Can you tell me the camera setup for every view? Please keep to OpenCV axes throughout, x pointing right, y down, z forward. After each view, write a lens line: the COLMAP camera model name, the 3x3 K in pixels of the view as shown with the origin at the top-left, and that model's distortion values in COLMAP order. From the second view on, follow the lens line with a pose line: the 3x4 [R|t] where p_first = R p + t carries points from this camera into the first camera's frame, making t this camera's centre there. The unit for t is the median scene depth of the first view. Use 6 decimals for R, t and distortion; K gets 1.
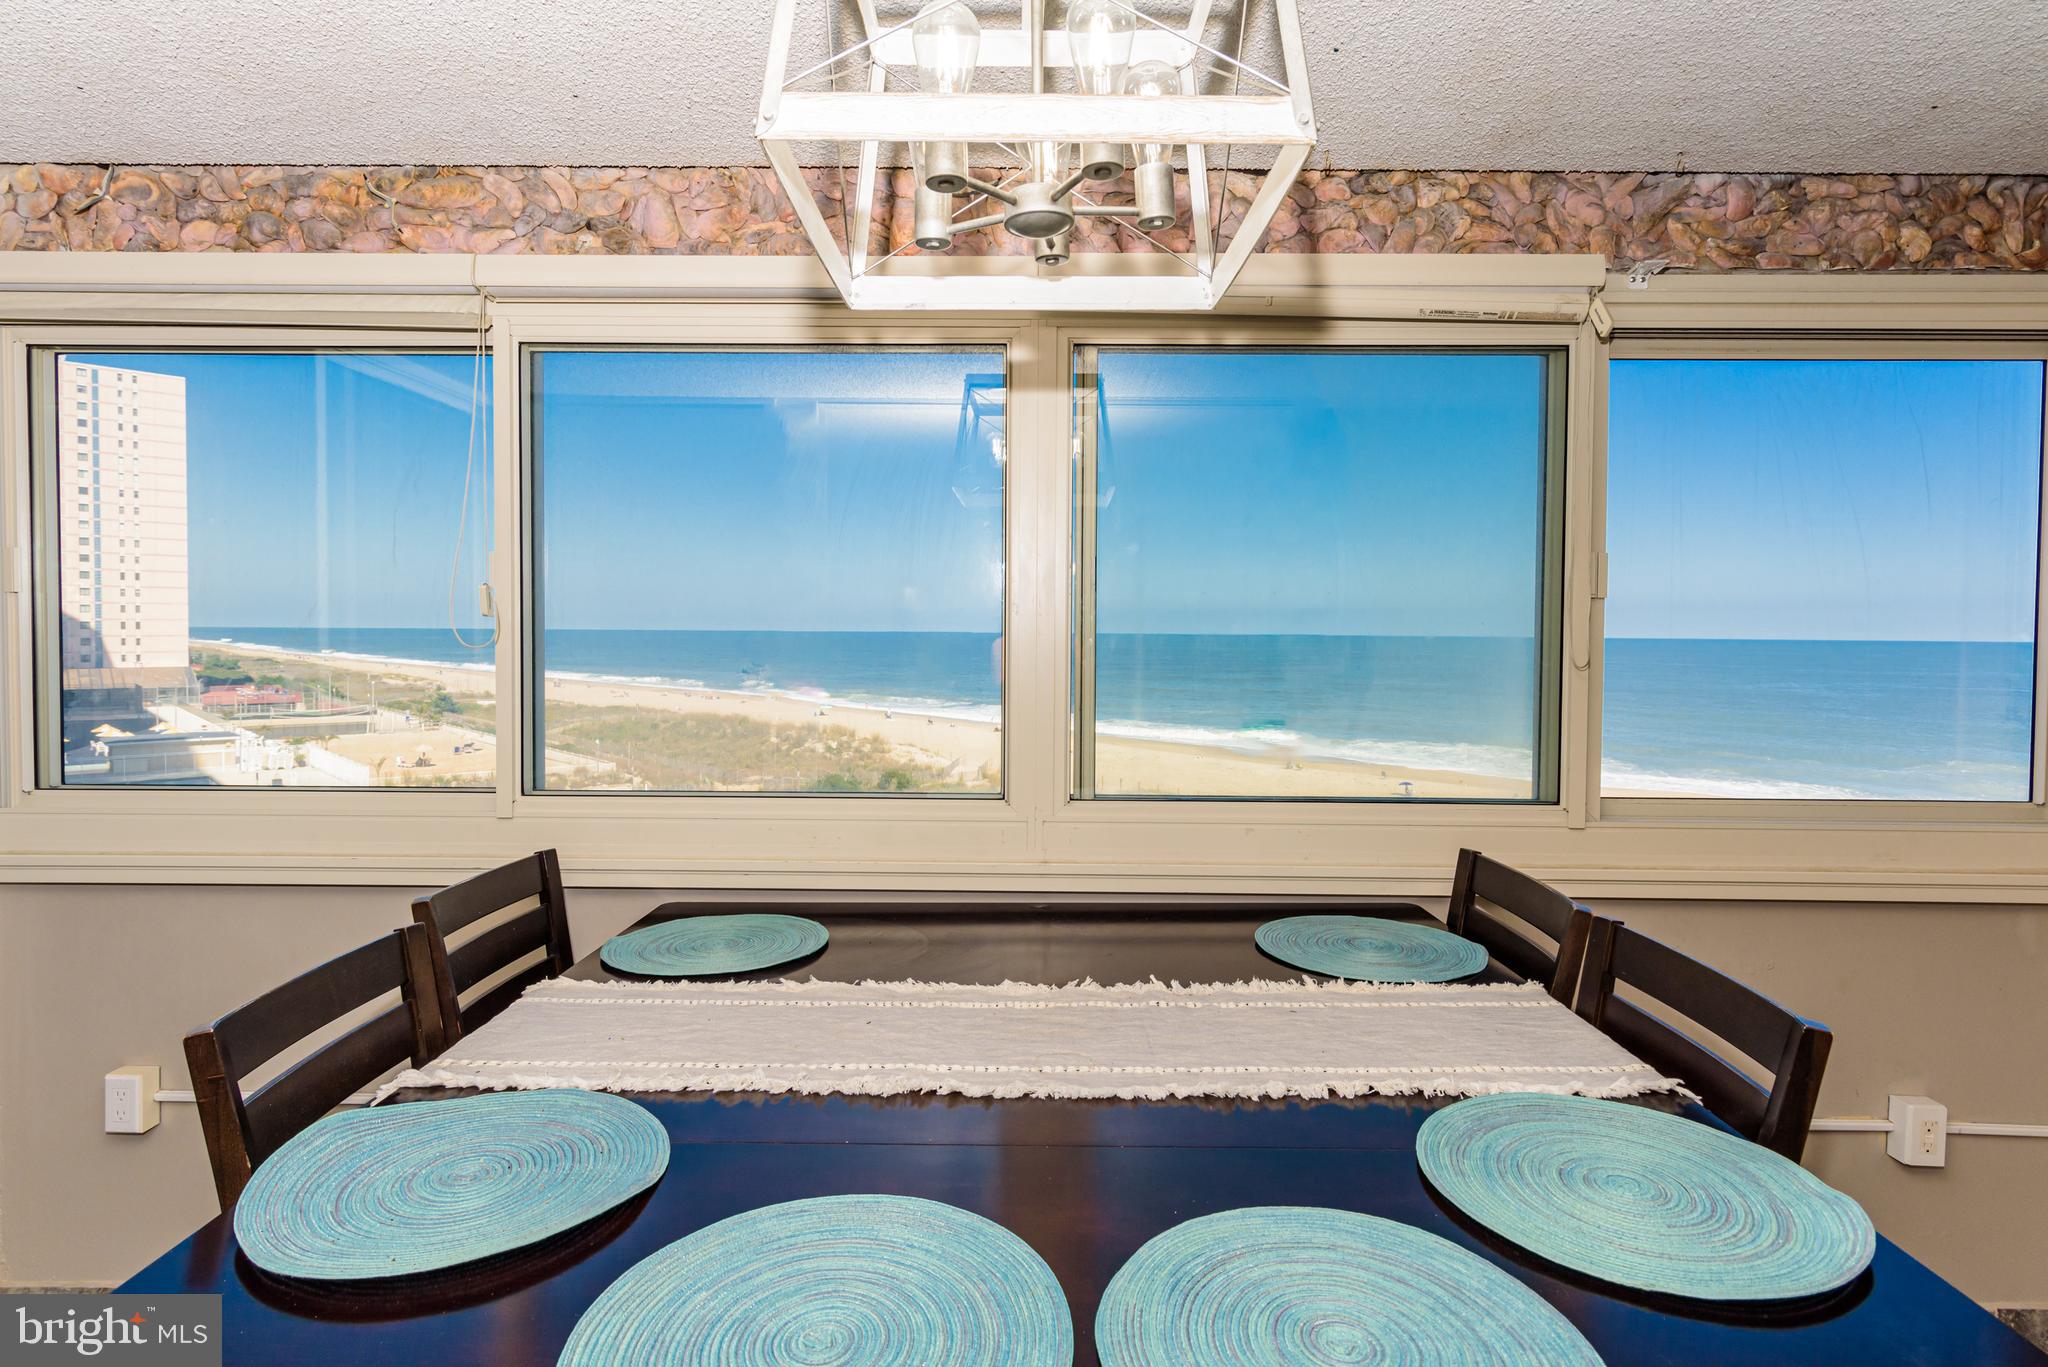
lens RADIAL K [[1086.2, 0, 964.9], [0, 1086.2, 608.9], [0, 0, 1]] dist [0.002109, -0.000717]
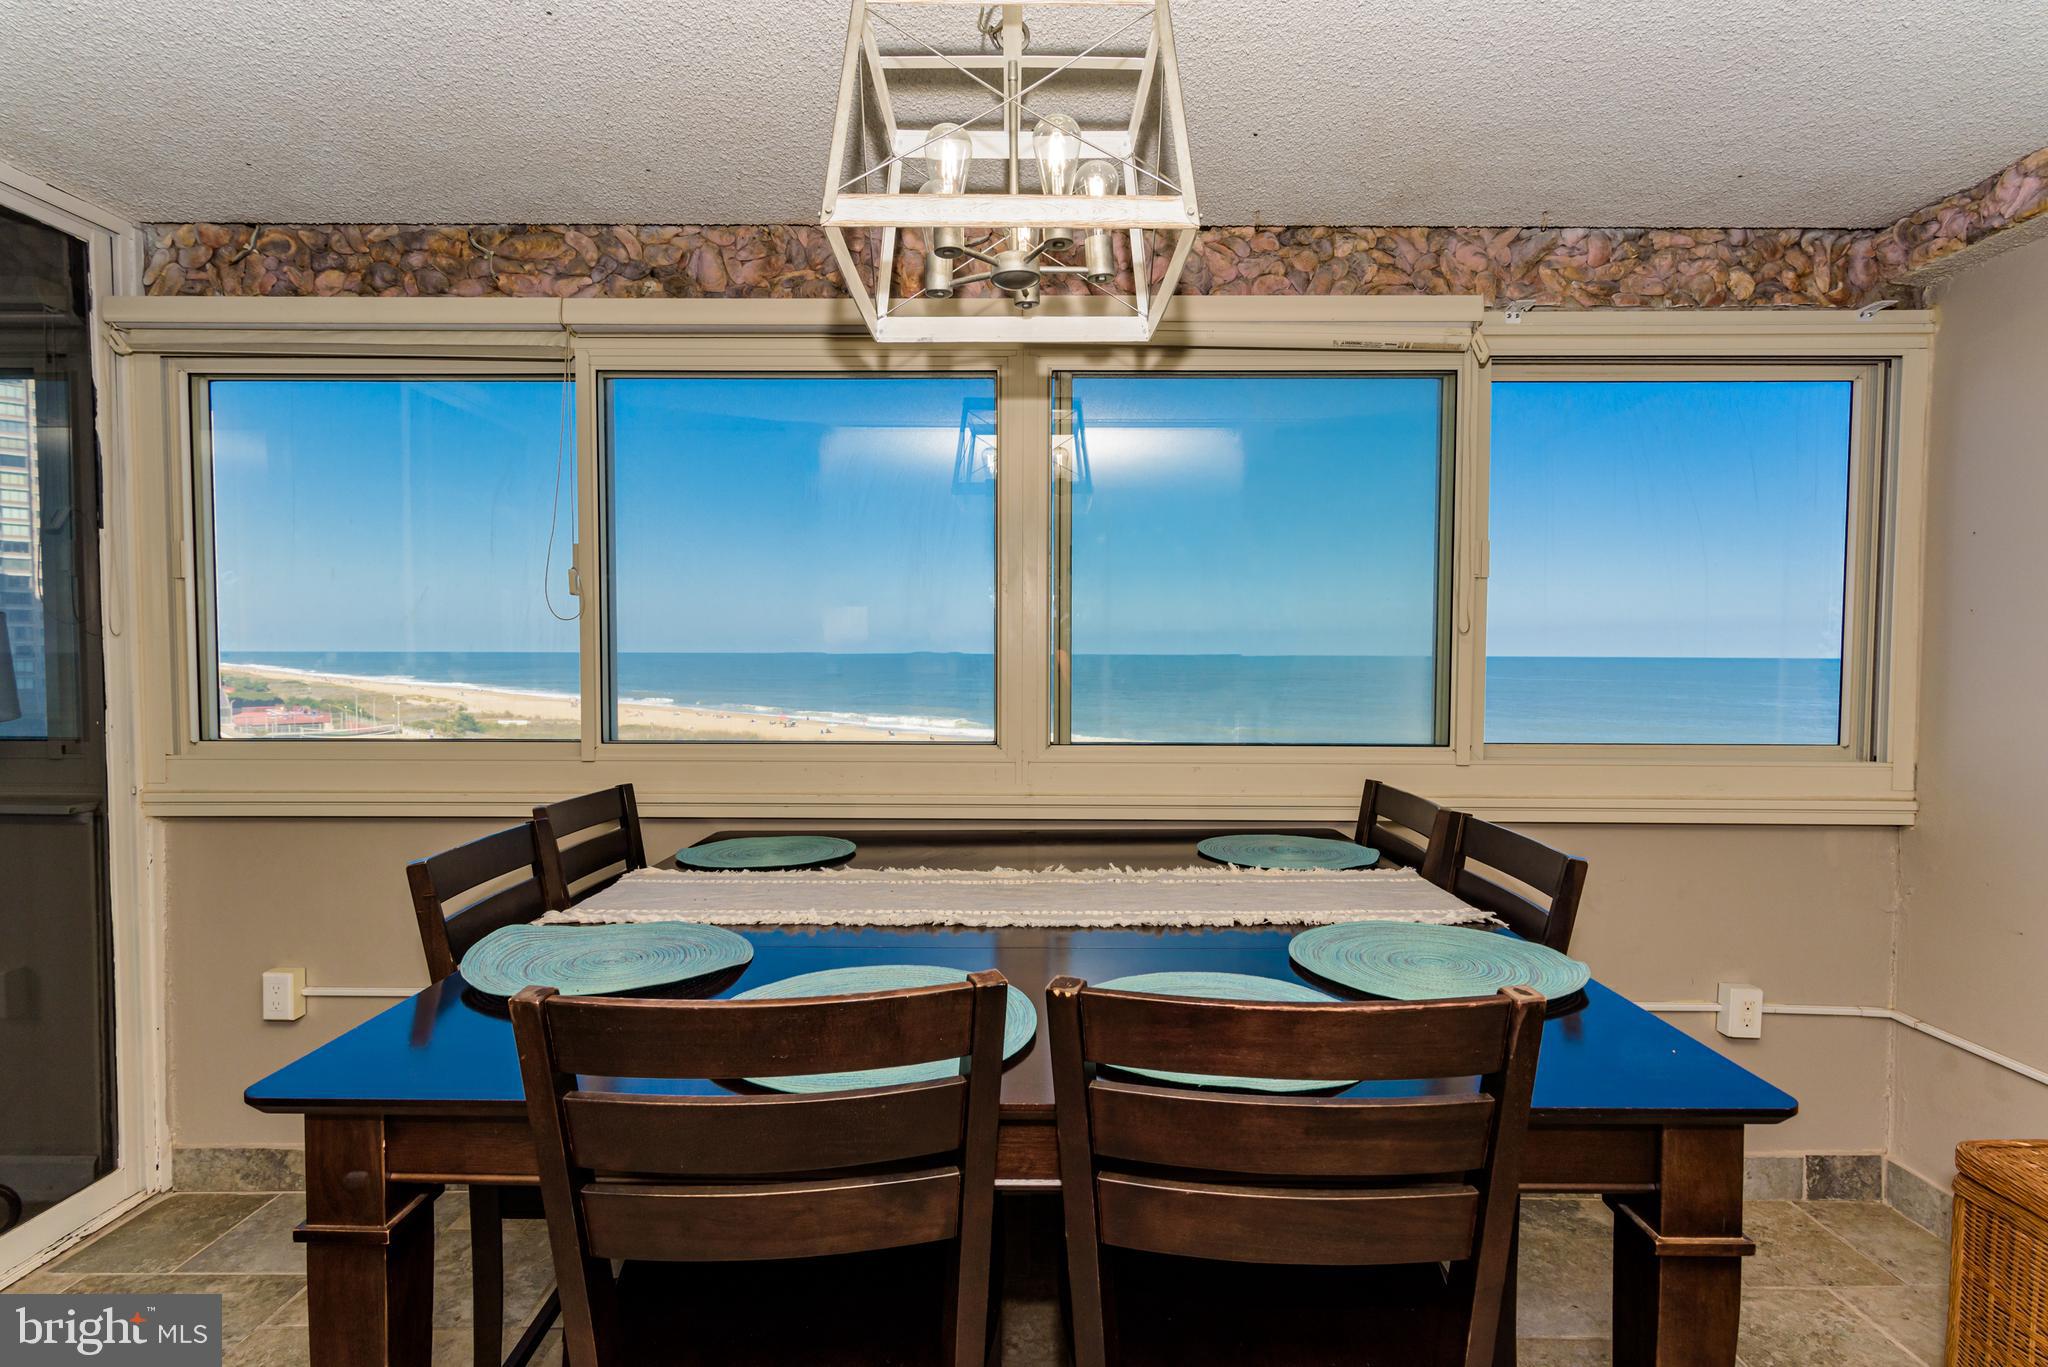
lens RADIAL K [[1075.2, 0, 968.6], [0, 1075.2, 658.3], [0, 0, 1]] dist [0.003455, 0.000288]
pose [[0.999983, -0.004196, 0.003995, 0.000081], [0.004129, 0.999854, 0.016571, 0.058882], [-0.004064, -0.016554, 0.999855, -0.211744]]
